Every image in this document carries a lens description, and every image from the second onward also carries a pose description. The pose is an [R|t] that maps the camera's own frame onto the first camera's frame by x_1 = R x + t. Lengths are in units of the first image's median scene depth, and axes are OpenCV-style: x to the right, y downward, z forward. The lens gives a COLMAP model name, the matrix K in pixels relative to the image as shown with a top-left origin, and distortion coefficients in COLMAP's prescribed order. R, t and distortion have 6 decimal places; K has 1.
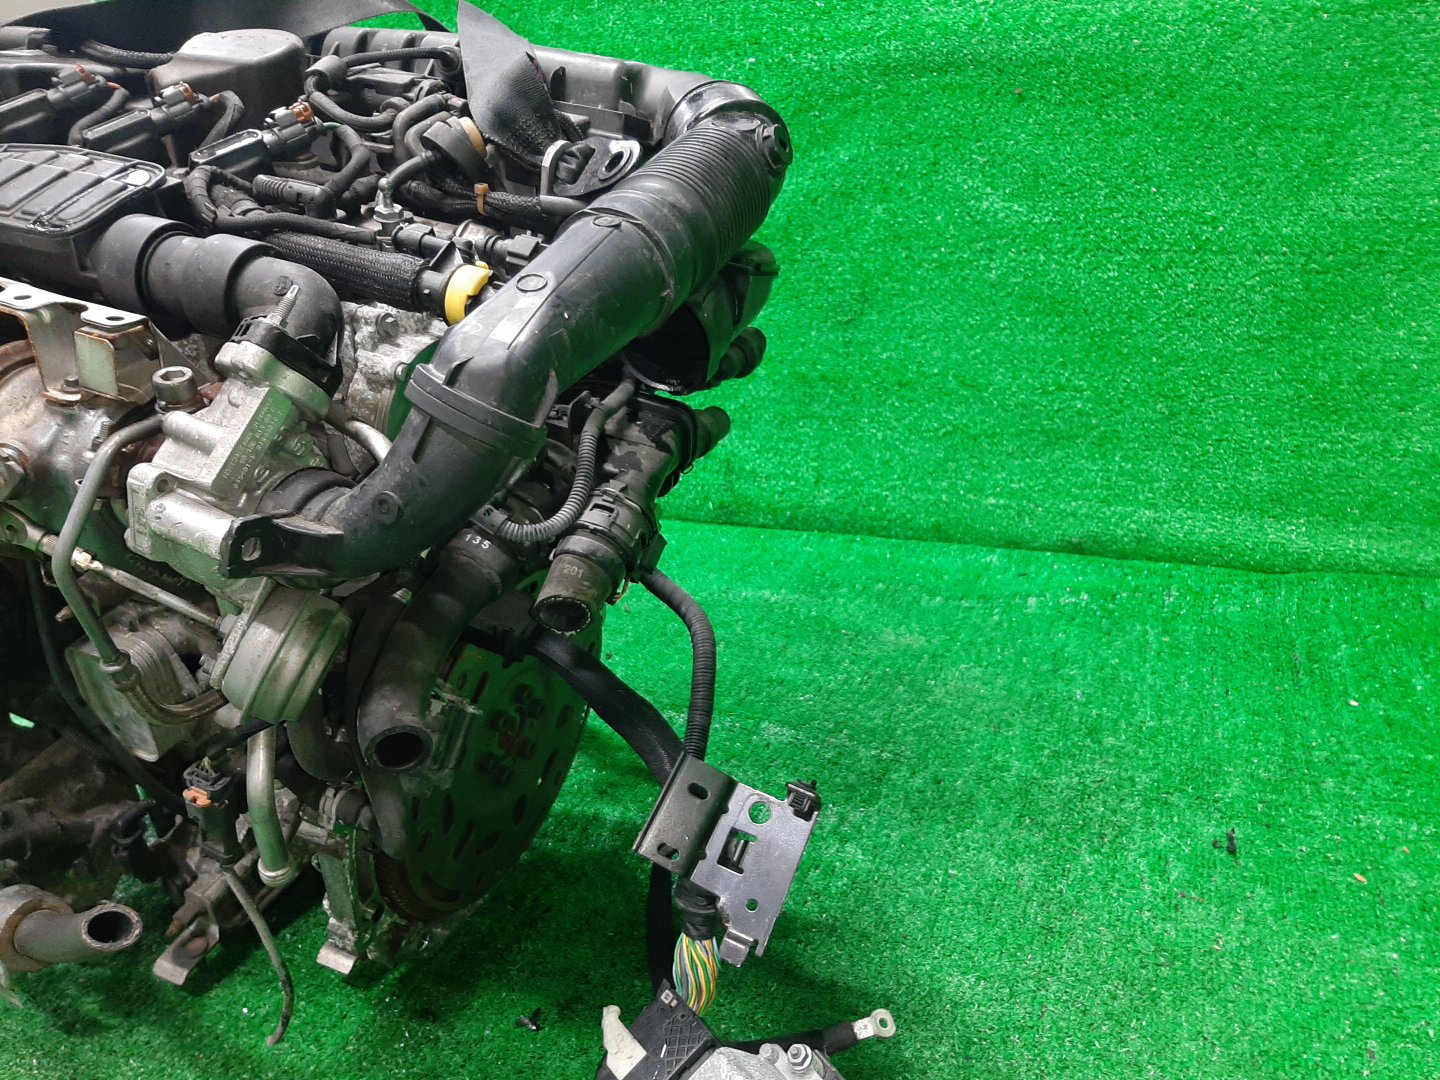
lens RADIAL K [[1147.8, 0, 720.0], [0, 1147.8, 540.0], [0, 0, 1]] dist [-0.004373, -0.005214]
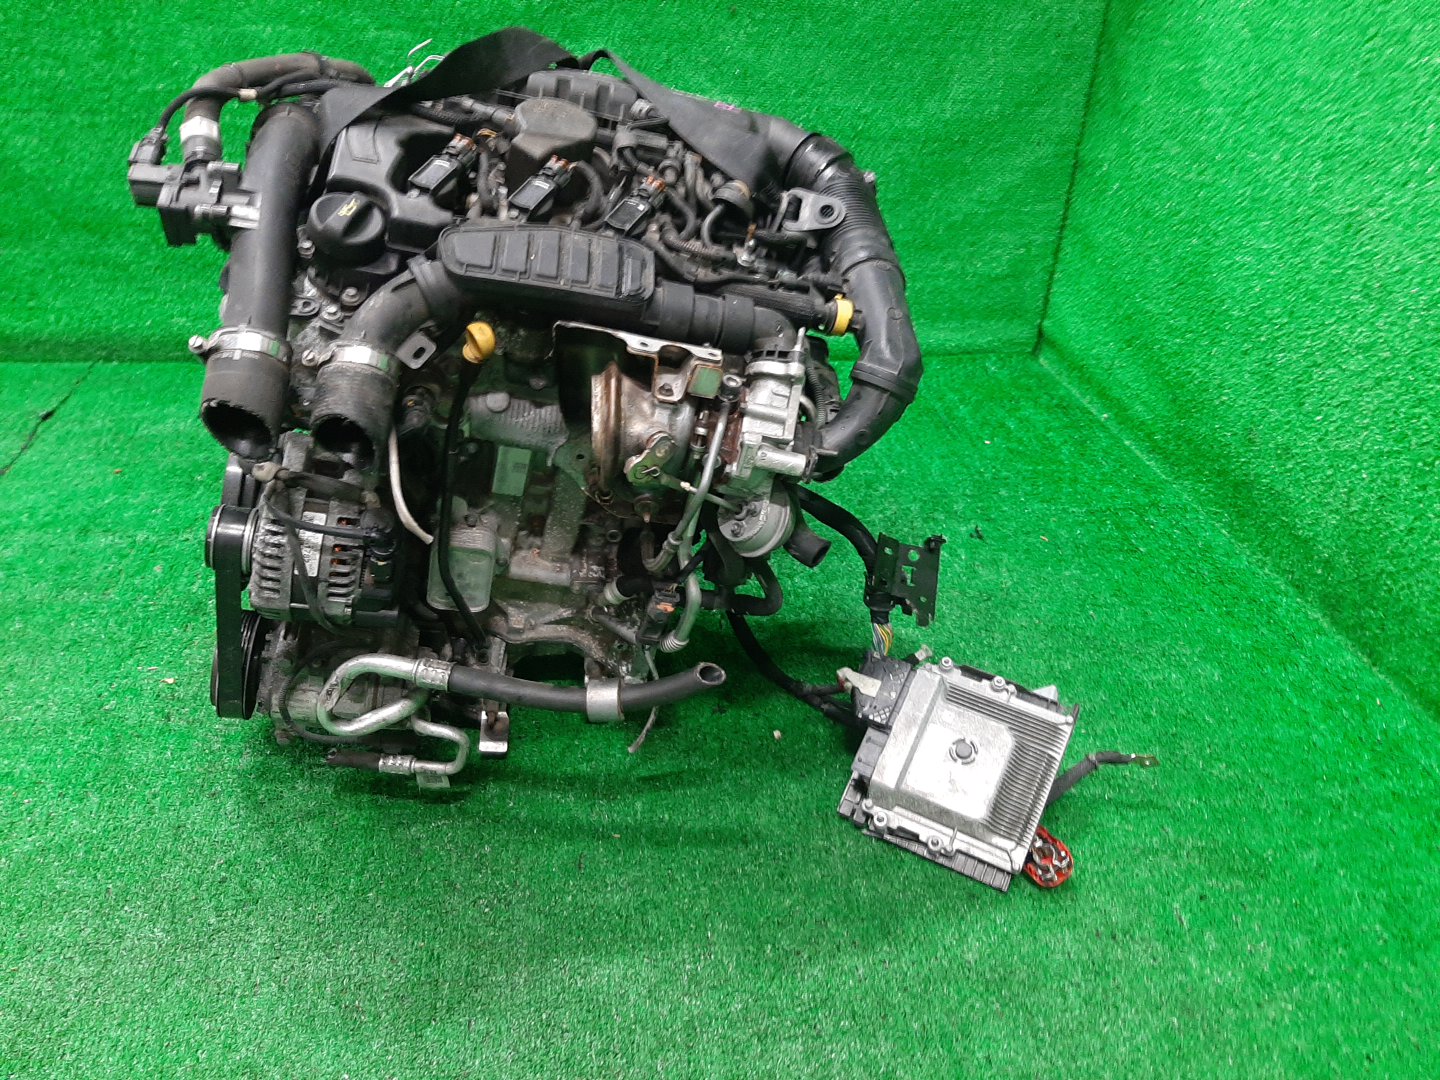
lens RADIAL K [[1102.0, 0, 720.0], [0, 1102.0, 540.0], [0, 0, 1]] dist [0.090963, -0.000415]
pose [[0.867458, -0.188224, 0.460530, -0.686082], [0.088626, 0.969327, 0.229237, -0.153050], [-0.489553, -0.158038, 0.857533, -0.274959]]
